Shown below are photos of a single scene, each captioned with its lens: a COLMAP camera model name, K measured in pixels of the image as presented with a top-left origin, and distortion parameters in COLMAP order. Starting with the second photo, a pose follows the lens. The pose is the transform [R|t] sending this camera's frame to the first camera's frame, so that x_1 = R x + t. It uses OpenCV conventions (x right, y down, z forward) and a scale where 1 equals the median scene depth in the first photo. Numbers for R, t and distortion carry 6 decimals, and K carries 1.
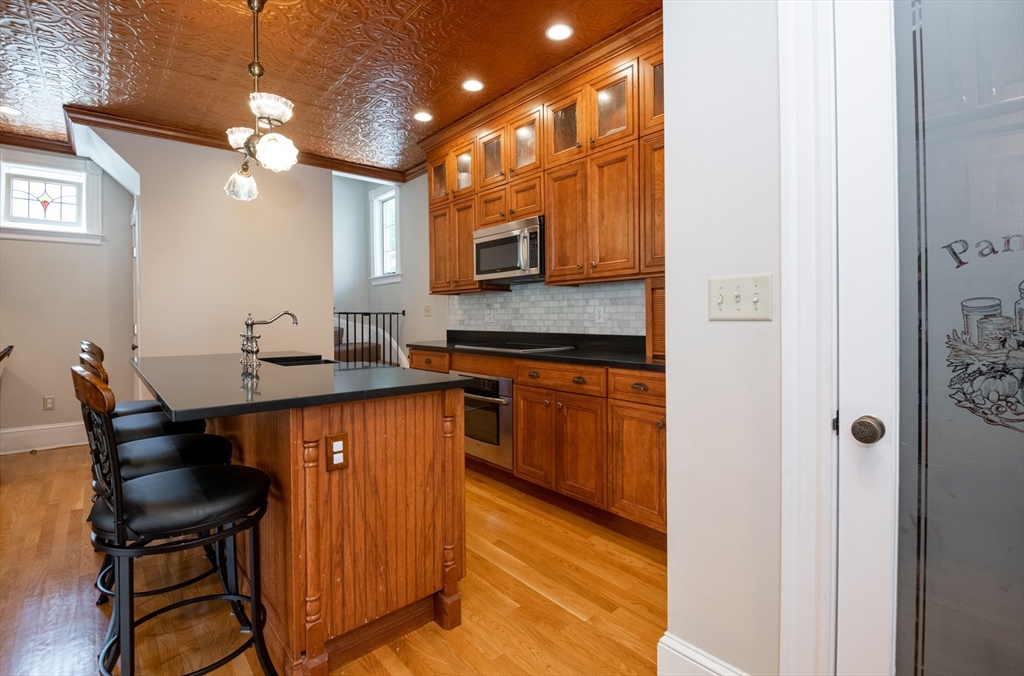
lens RADIAL K [[474.4, 0, 514.1], [0, 474.4, 319.1], [0, 0, 1]] dist [0.013989, -0.020034]
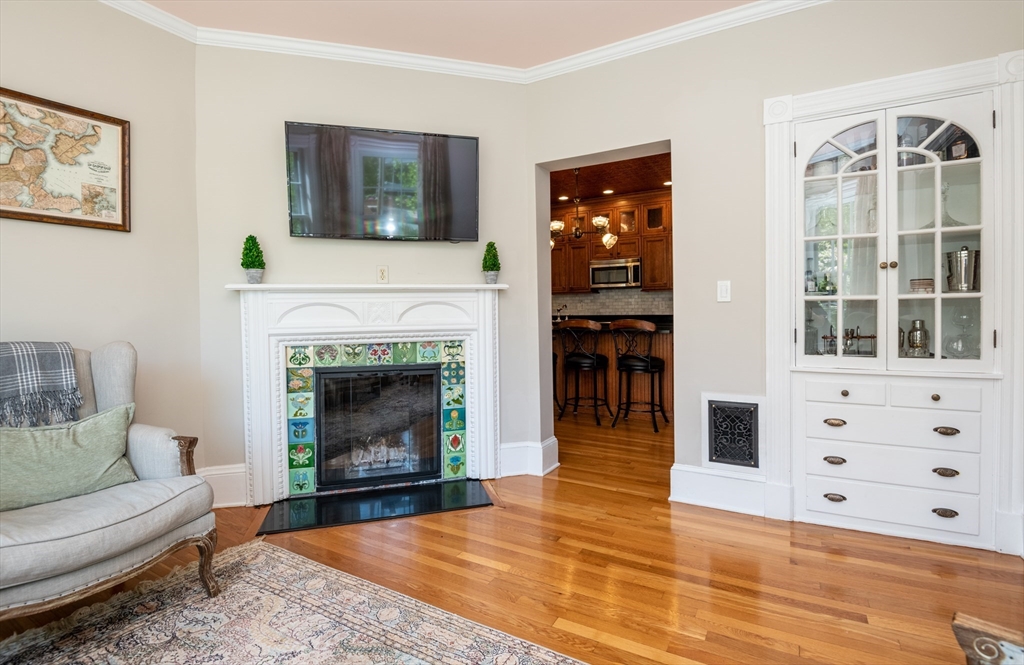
lens RADIAL K [[475.4, 0, 518.1], [0, 475.4, 320.7], [0, 0, 1]] dist [-0.017933, -0.000685]
pose [[0.938276, -0.008524, 0.345783, -1.302702], [0.006292, 0.999952, 0.007576, 0.043831], [-0.345831, -0.004933, 0.938284, -0.858235]]
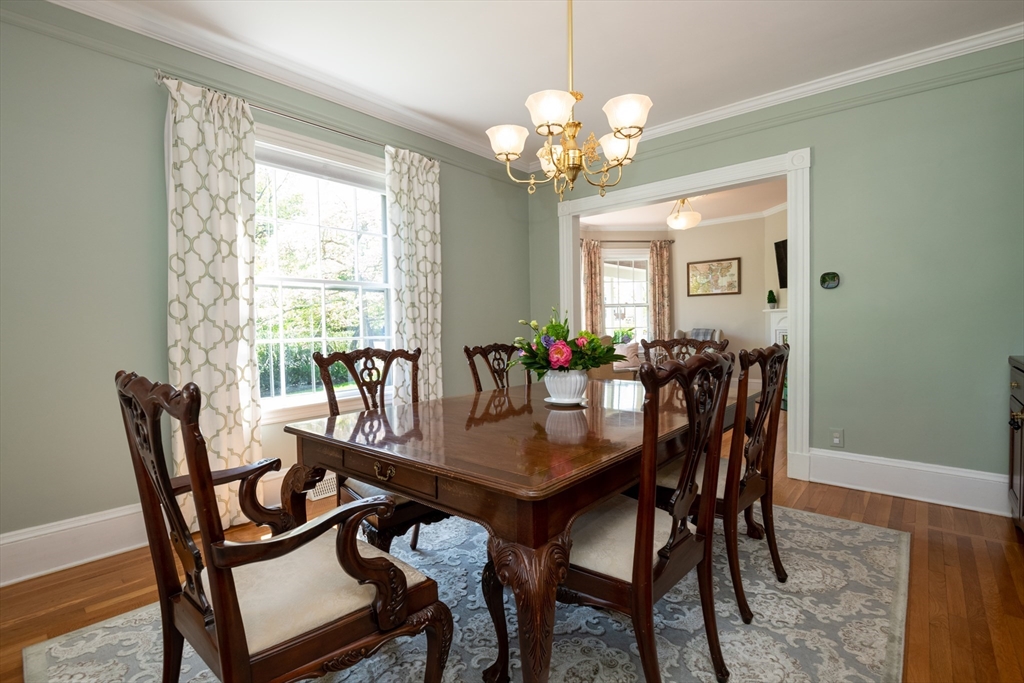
lens RADIAL K [[470.3, 0, 512.0], [0, 470.3, 341.5], [0, 0, 1]] dist [-0.016322, -0.000141]
pose [[0.132636, 0.039688, -0.990370, 0.692874], [0.015621, 0.998990, 0.042125, 0.016255], [0.991042, -0.021058, 0.131883, -1.385741]]
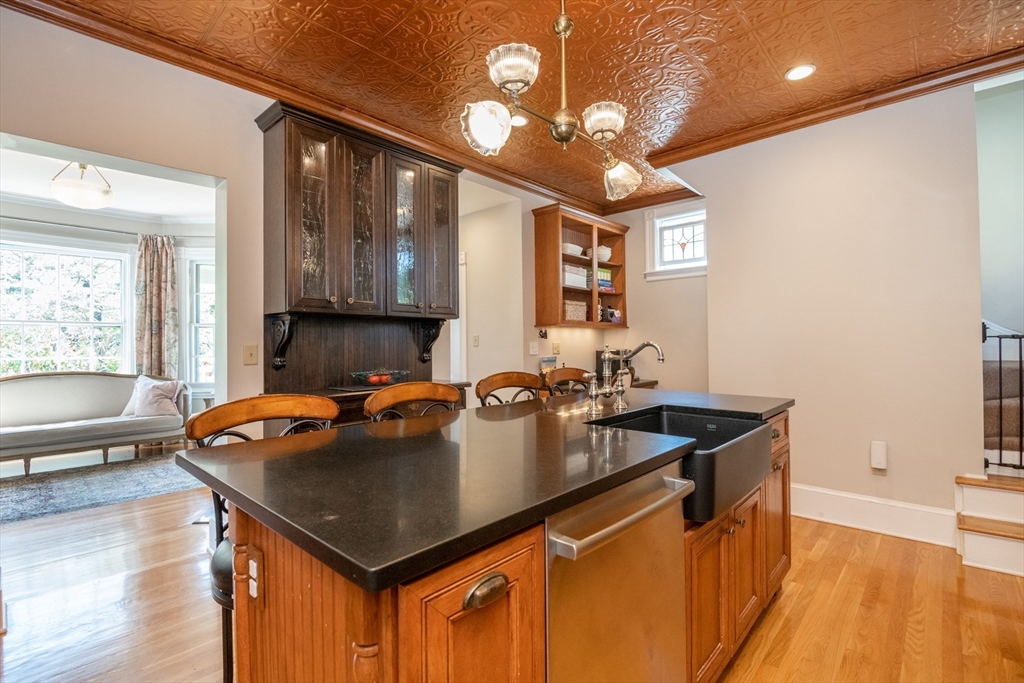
lens RADIAL K [[470.3, 0, 512.0], [0, 470.3, 341.5], [0, 0, 1]] dist [-0.016322, -0.000141]
pose [[0.115430, 0.001930, -0.993314, 0.157978], [0.003430, 0.999991, 0.002342, -0.017531], [0.993310, -0.003678, 0.115422, 0.657626]]
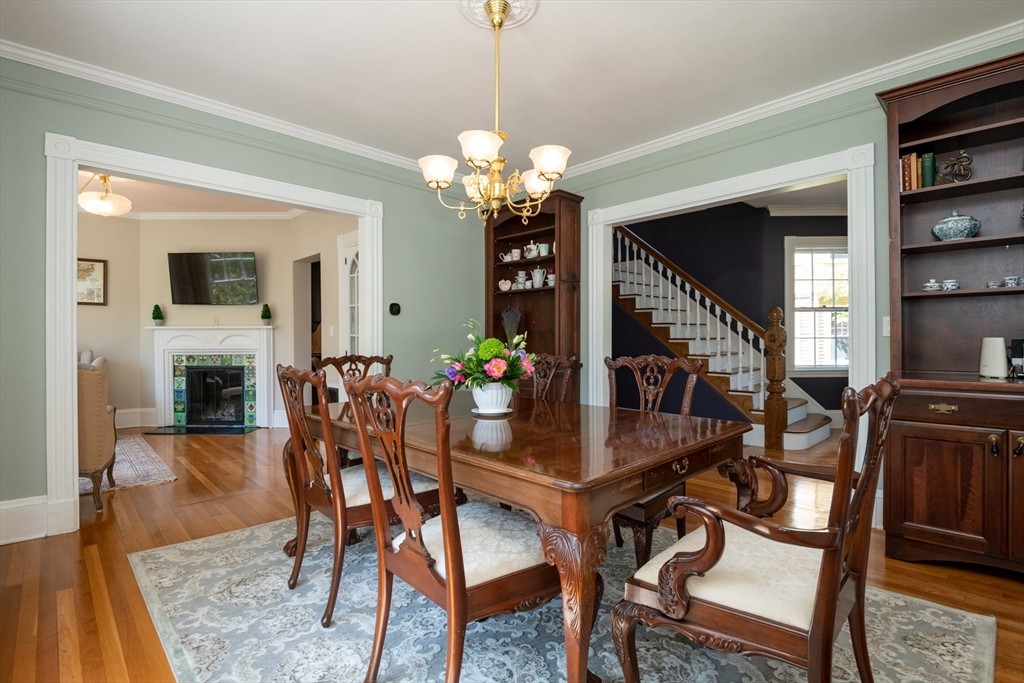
lens RADIAL K [[481.1, 0, 512.0], [0, 481.1, 341.5], [0, 0, 1]] dist [-0.020117, -0.000200]
pose [[0.998447, 0.008724, 0.055022, -0.010247], [-0.008787, 0.999961, 0.000891, 0.025154], [-0.055012, -0.001373, 0.998485, -1.987993]]
